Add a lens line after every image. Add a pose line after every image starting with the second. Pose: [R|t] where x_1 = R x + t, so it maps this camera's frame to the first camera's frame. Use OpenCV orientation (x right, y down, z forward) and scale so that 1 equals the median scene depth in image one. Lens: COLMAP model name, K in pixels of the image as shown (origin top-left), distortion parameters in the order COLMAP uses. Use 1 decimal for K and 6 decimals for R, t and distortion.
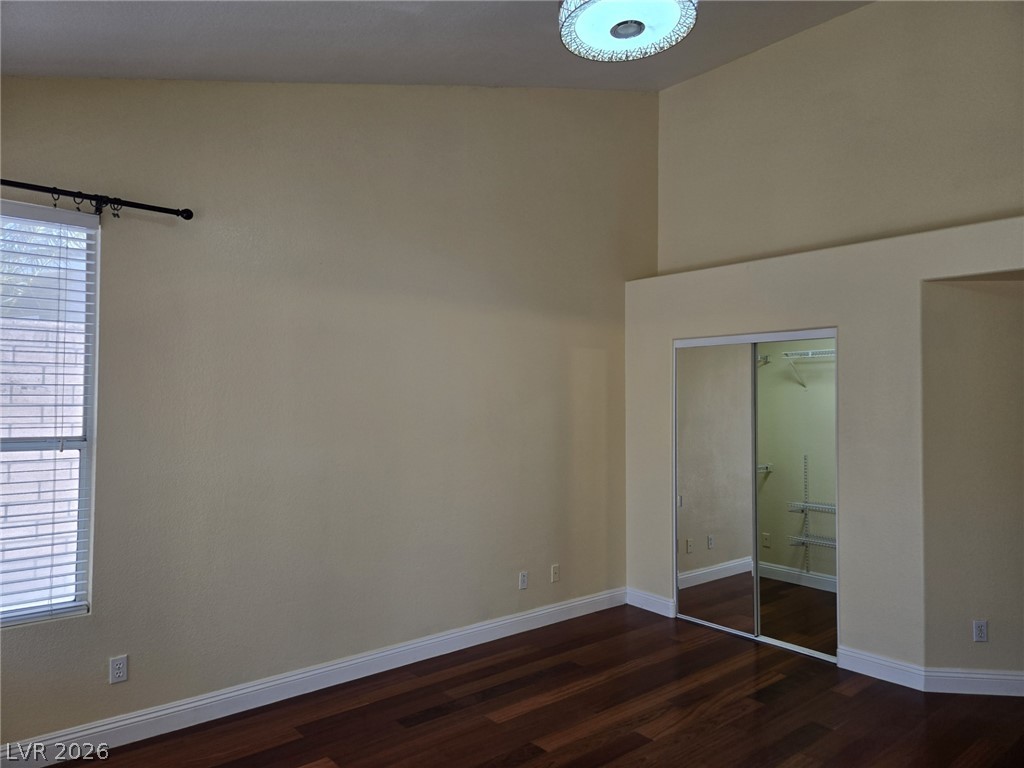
lens RADIAL K [[690.4, 0, 507.4], [0, 690.4, 393.9], [0, 0, 1]] dist [0.057965, -0.043344]
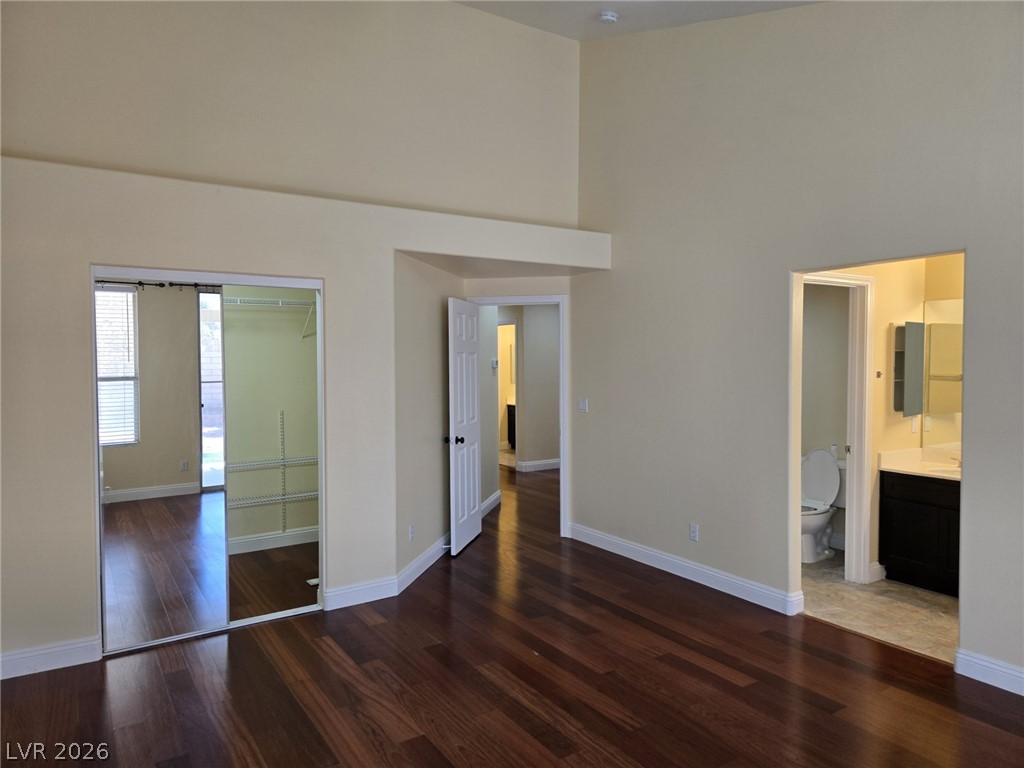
lens RADIAL K [[690.4, 0, 506.8], [0, 690.4, 374.6], [0, 0, 1]] dist [0.057965, -0.043344]
pose [[0.110523, -0.025923, 0.993535, -0.546613], [-0.008900, 0.999594, 0.027071, 0.014825], [-0.993834, -0.011834, 0.110248, 0.684972]]
